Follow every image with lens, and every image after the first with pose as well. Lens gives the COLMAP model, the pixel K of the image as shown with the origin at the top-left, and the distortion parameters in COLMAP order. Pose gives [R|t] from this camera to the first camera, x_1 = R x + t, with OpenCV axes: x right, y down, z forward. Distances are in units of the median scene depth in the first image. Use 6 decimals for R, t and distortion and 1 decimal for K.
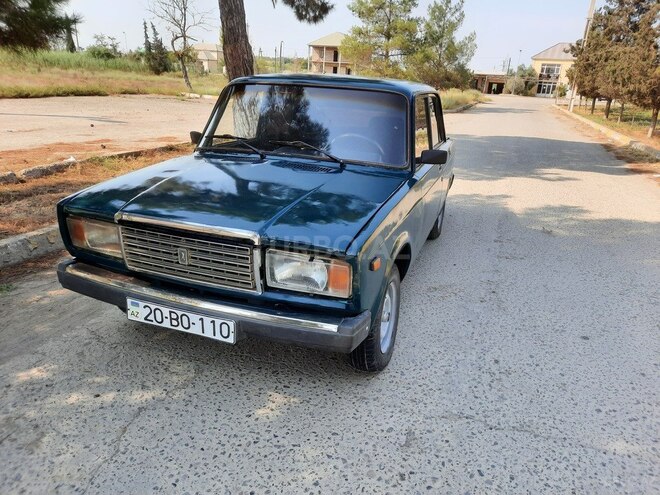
lens RADIAL K [[482.6, 0, 327.4], [0, 482.6, 250.2], [0, 0, 1]] dist [0.025139, -0.012877]
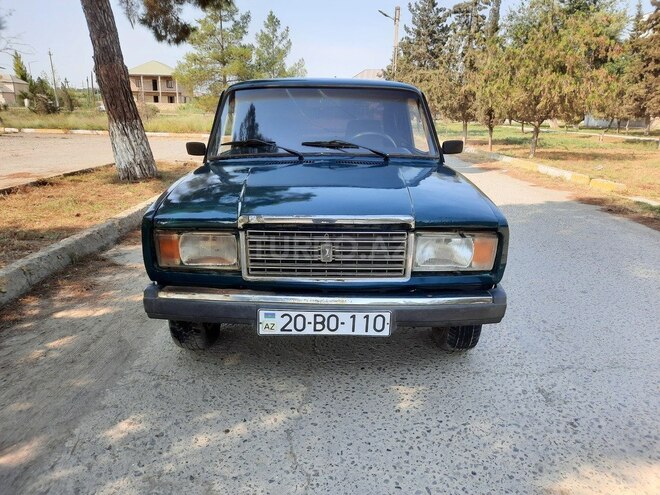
lens RADIAL K [[482.6, 0, 327.4], [0, 482.6, 250.2], [0, 0, 1]] dist [0.025139, -0.012877]
pose [[0.939325, -0.130909, 0.317068, -0.124795], [0.146778, 0.988812, -0.026582, 0.006803], [-0.310041, 0.071508, 0.948030, 0.023268]]
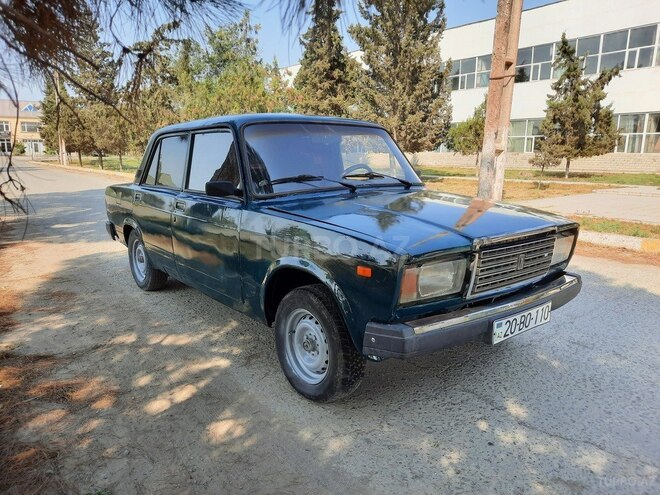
lens RADIAL K [[485.1, 0, 326.2], [0, 485.1, 248.6], [0, 0, 1]] dist [0.024183, -0.008379]
pose [[0.530008, -0.213232, 0.820746, -0.304403], [0.303646, 0.951414, 0.051096, -0.044036], [-0.791764, 0.222135, 0.569004, 0.149222]]
